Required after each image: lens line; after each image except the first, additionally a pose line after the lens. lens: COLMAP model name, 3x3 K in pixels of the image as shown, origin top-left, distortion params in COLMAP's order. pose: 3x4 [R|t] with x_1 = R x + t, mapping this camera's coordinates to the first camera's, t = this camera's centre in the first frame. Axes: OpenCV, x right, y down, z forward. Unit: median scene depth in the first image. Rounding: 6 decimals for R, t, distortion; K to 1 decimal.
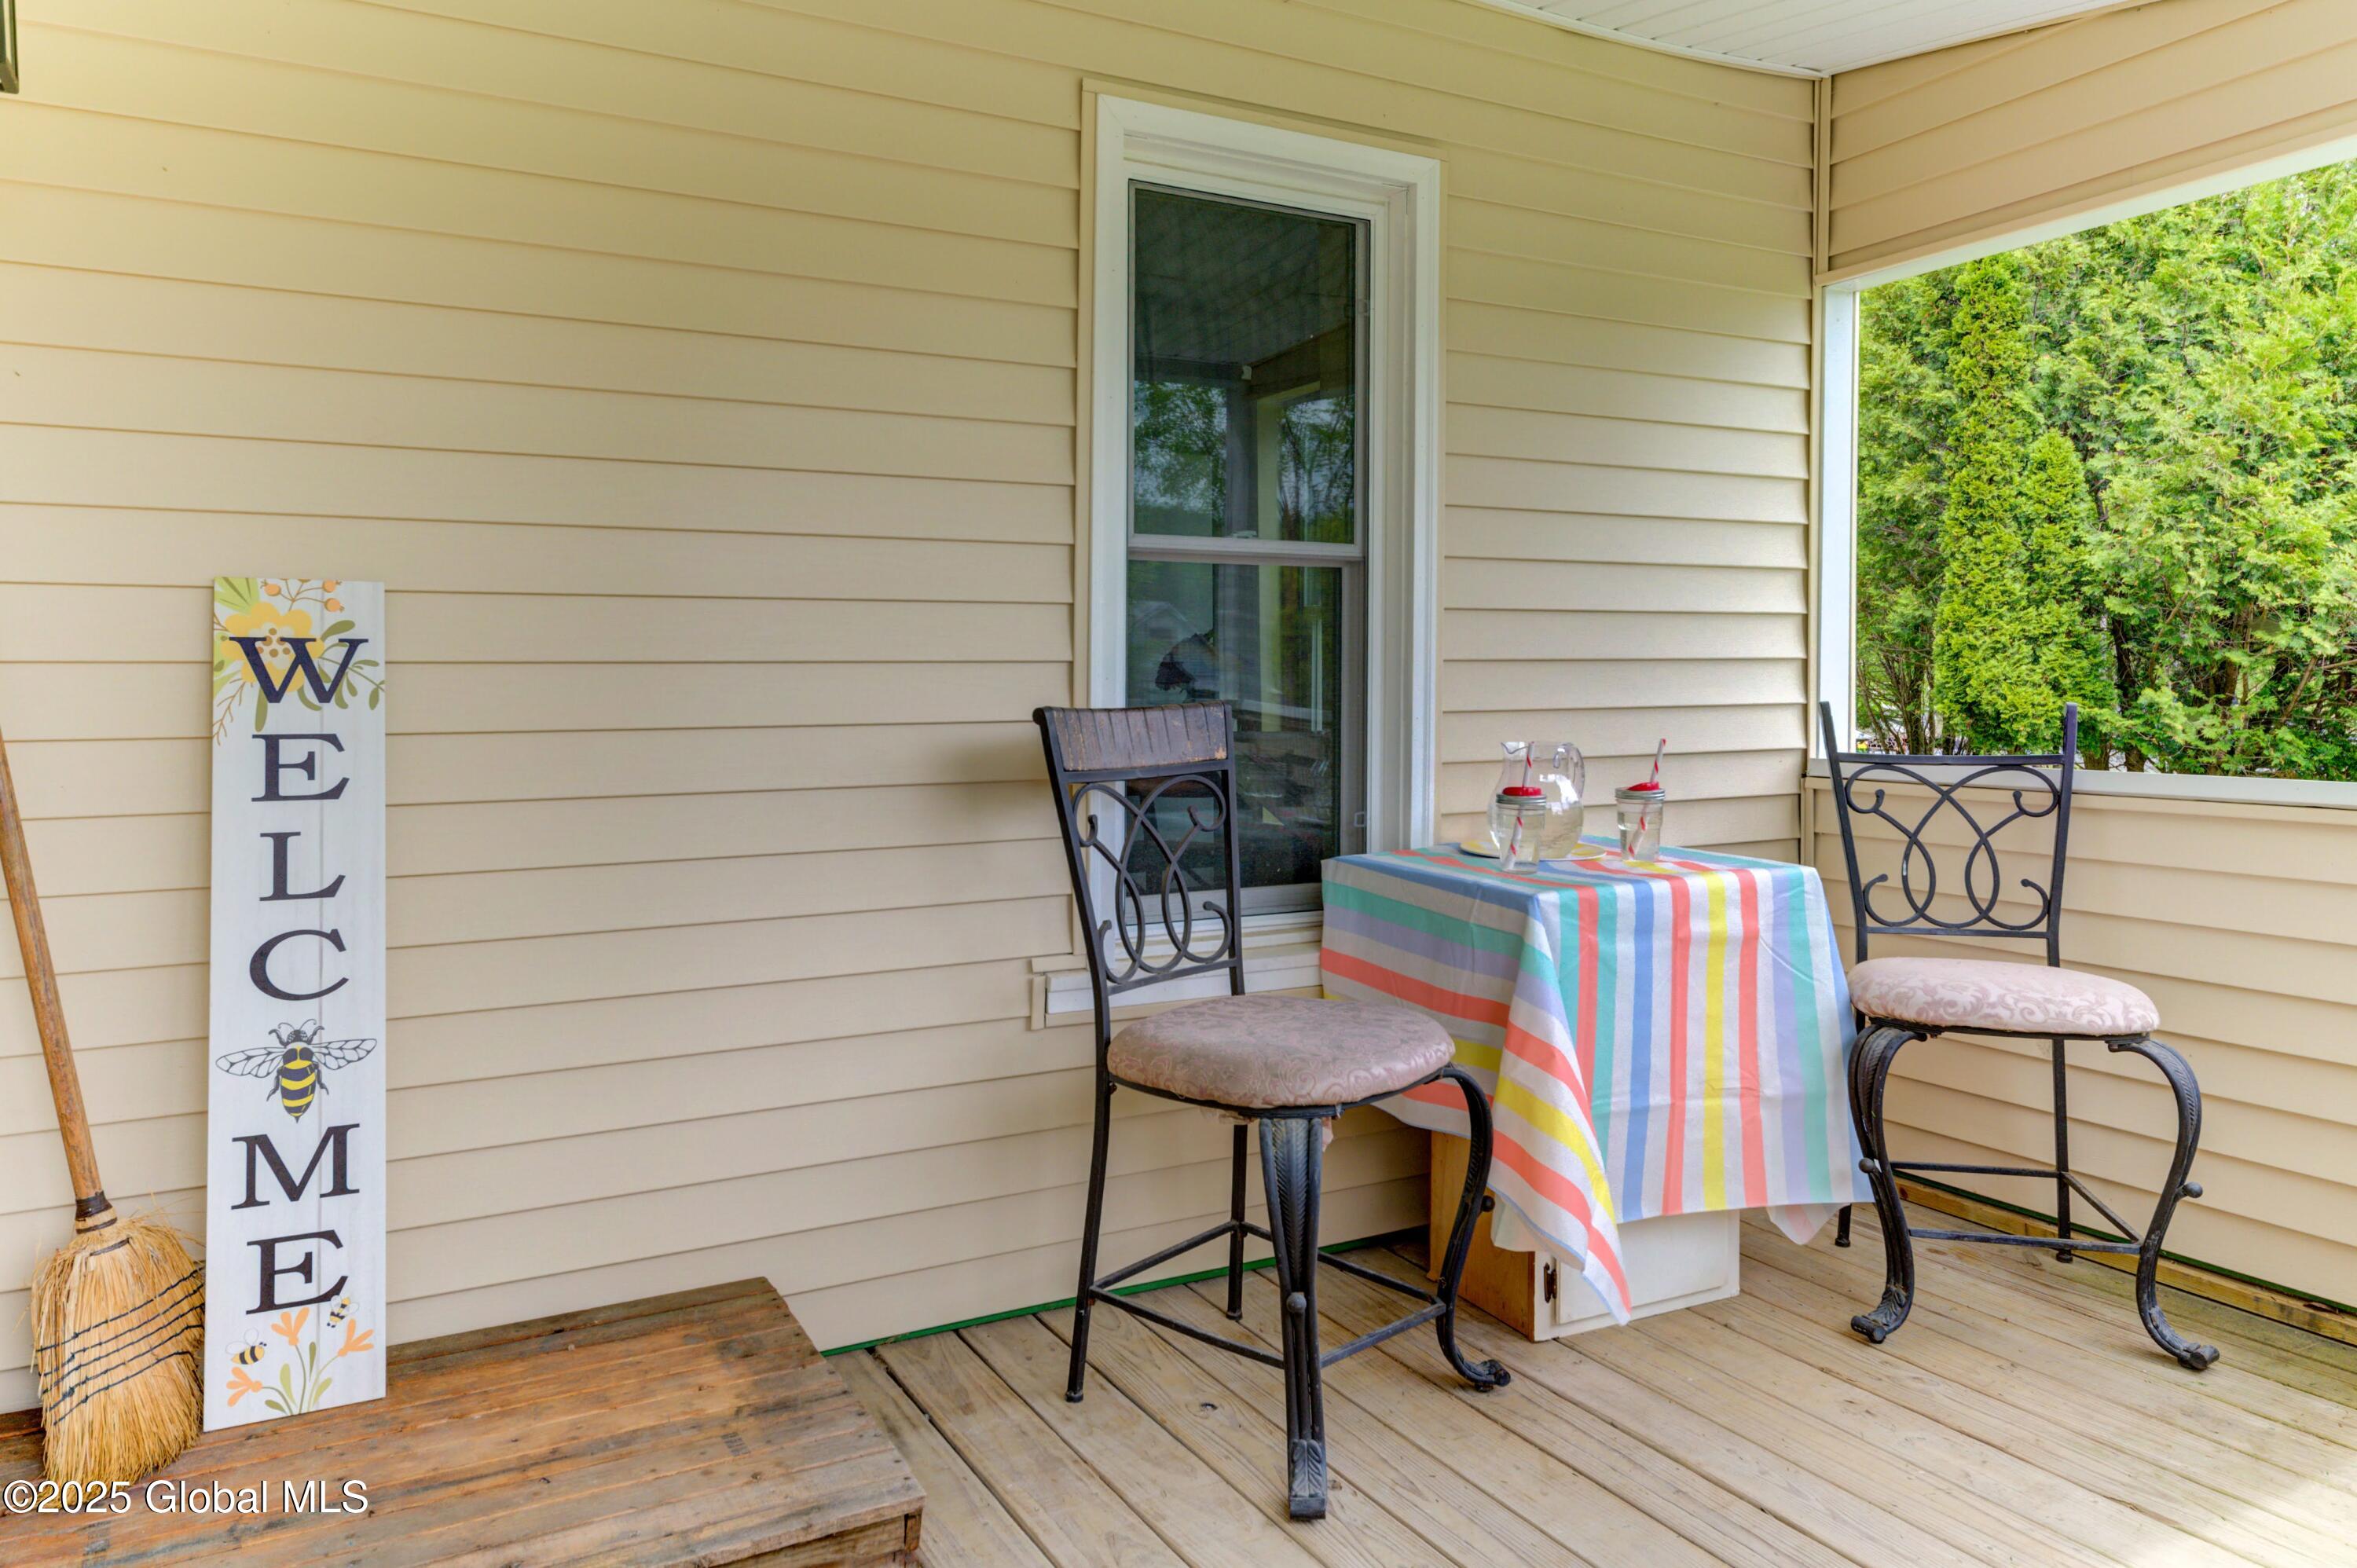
lens RADIAL K [[1456.8, 0, 1178.5], [0, 1456.8, 698.1], [0, 0, 1]] dist [0.005659, 0.004640]
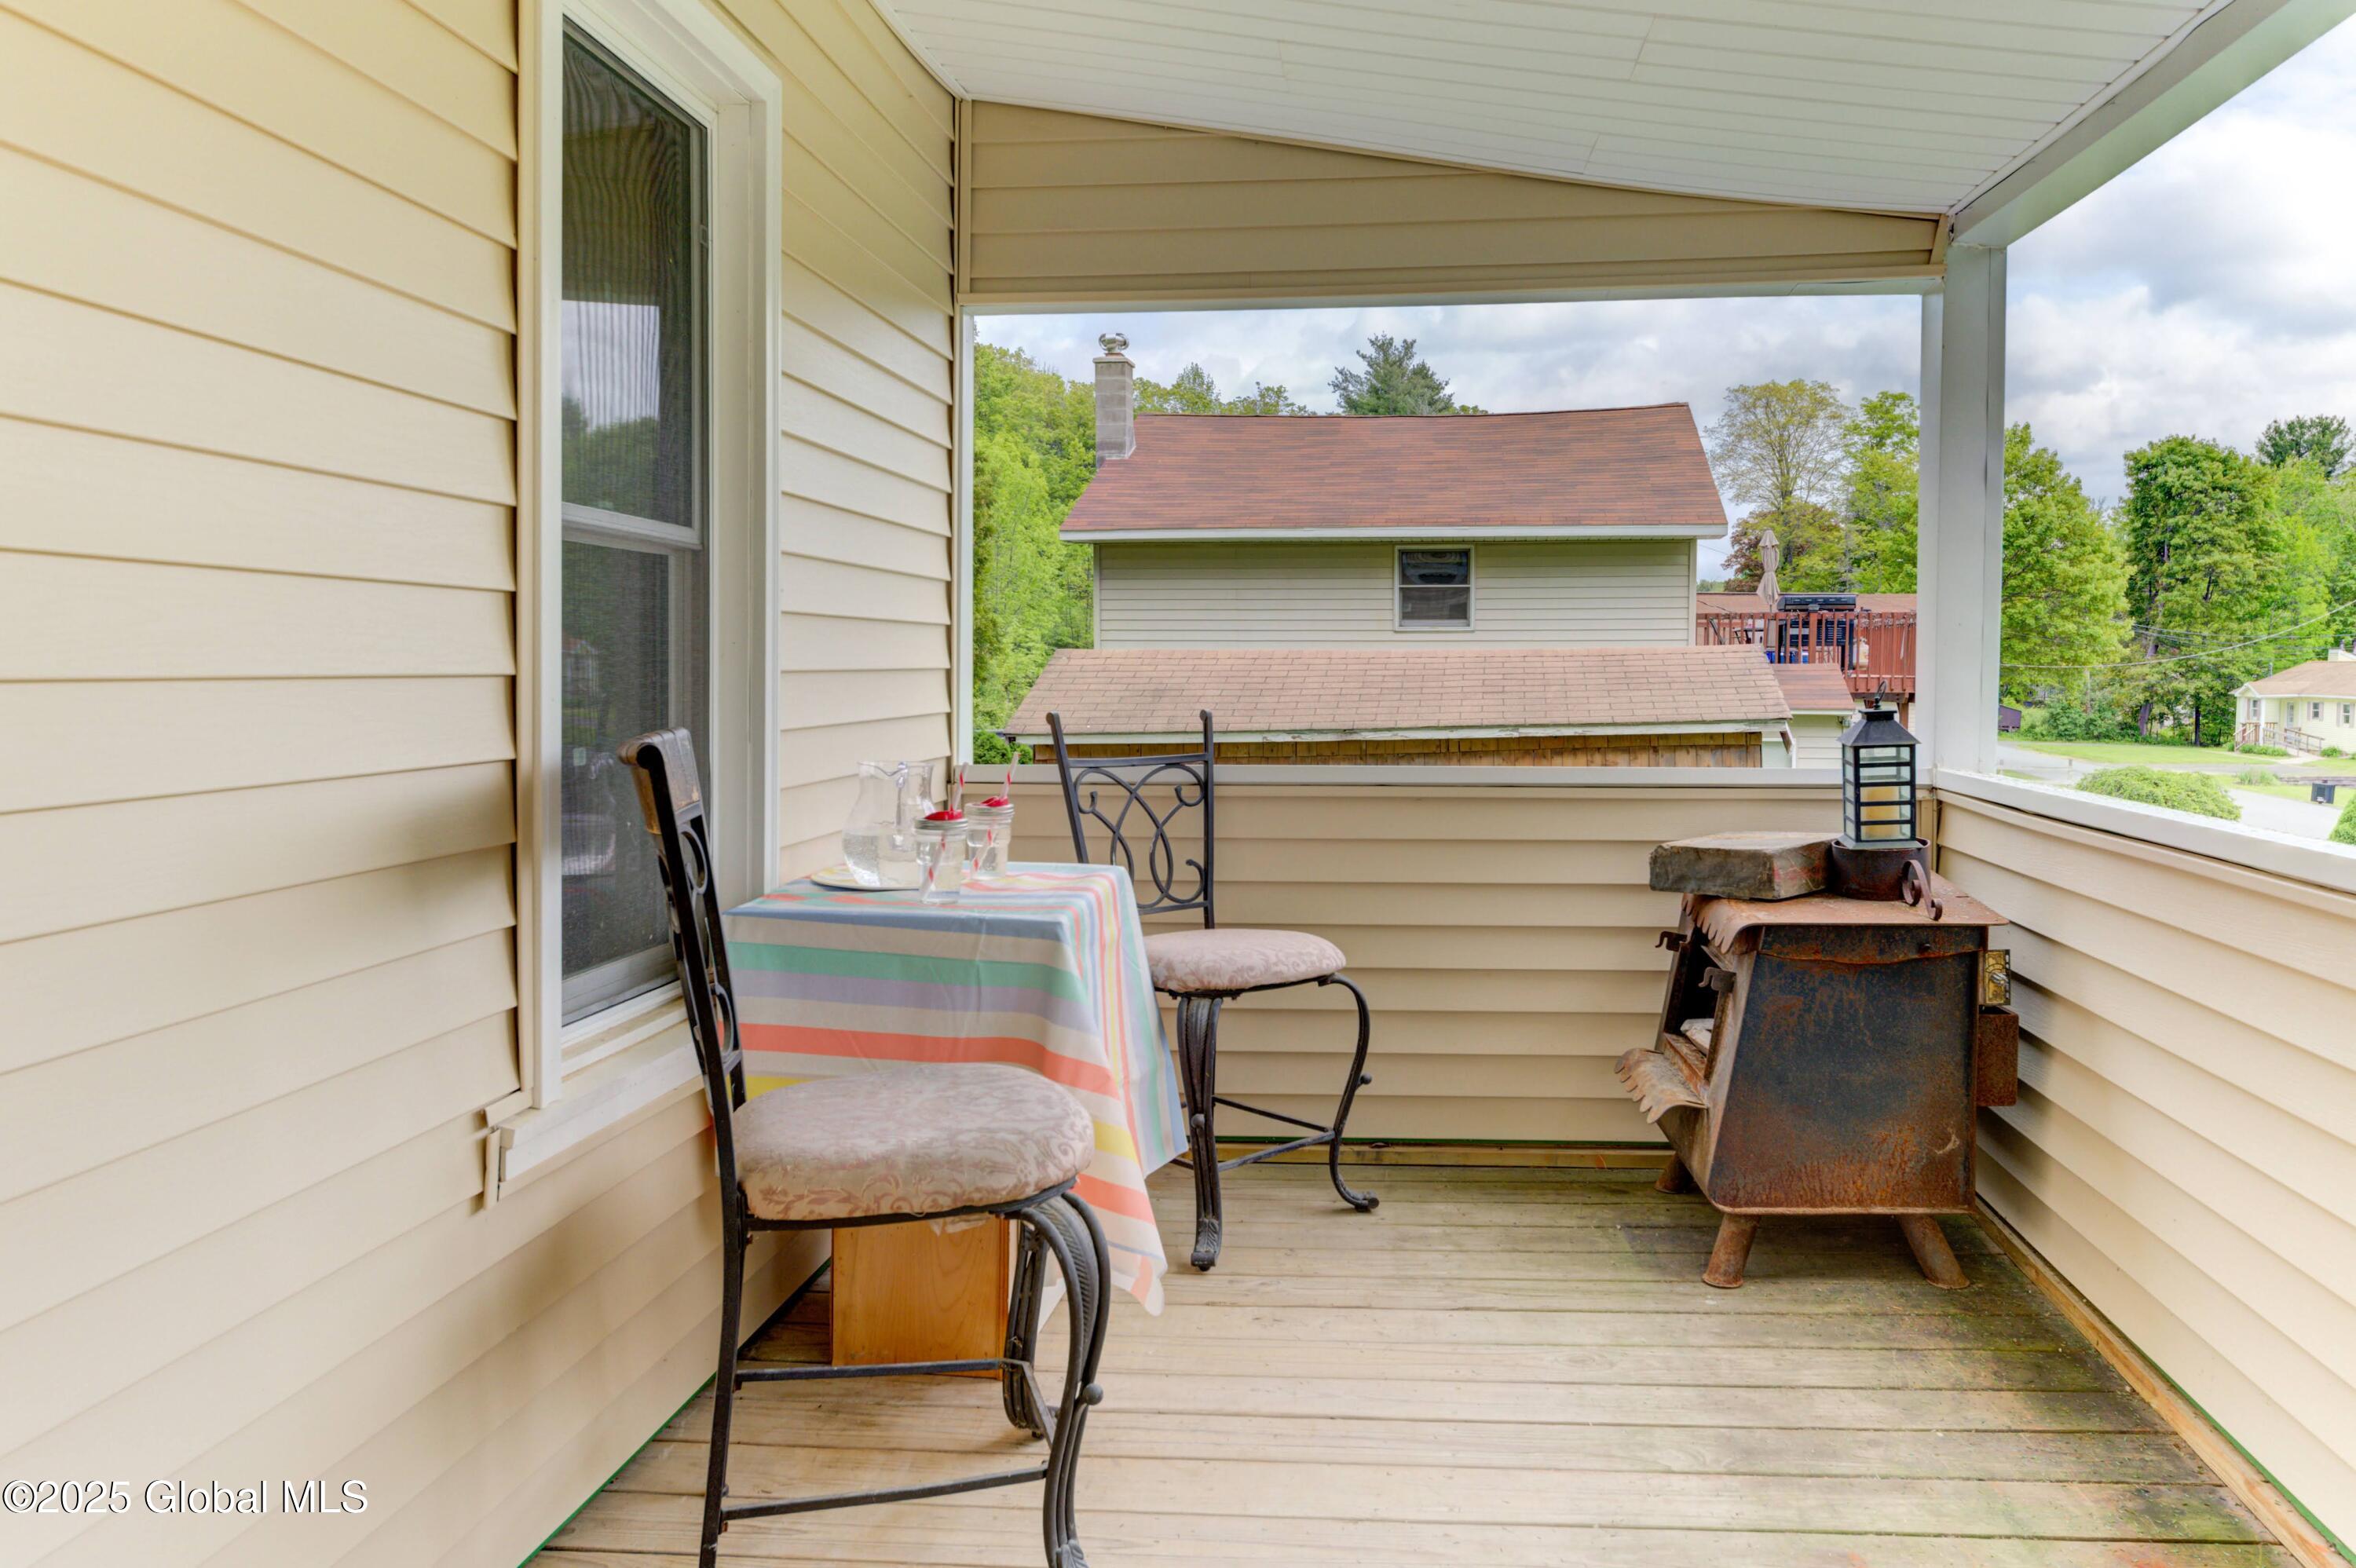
lens RADIAL K [[1558.1, 0, 1176.4], [0, 1558.1, 773.5], [0, 0, 1]] dist [0.005358, -0.000449]
pose [[0.575518, -0.048967, 0.816322, -0.514198], [0.005003, 0.998398, 0.056362, -0.019571], [-0.817774, -0.028353, 0.574841, 0.318026]]
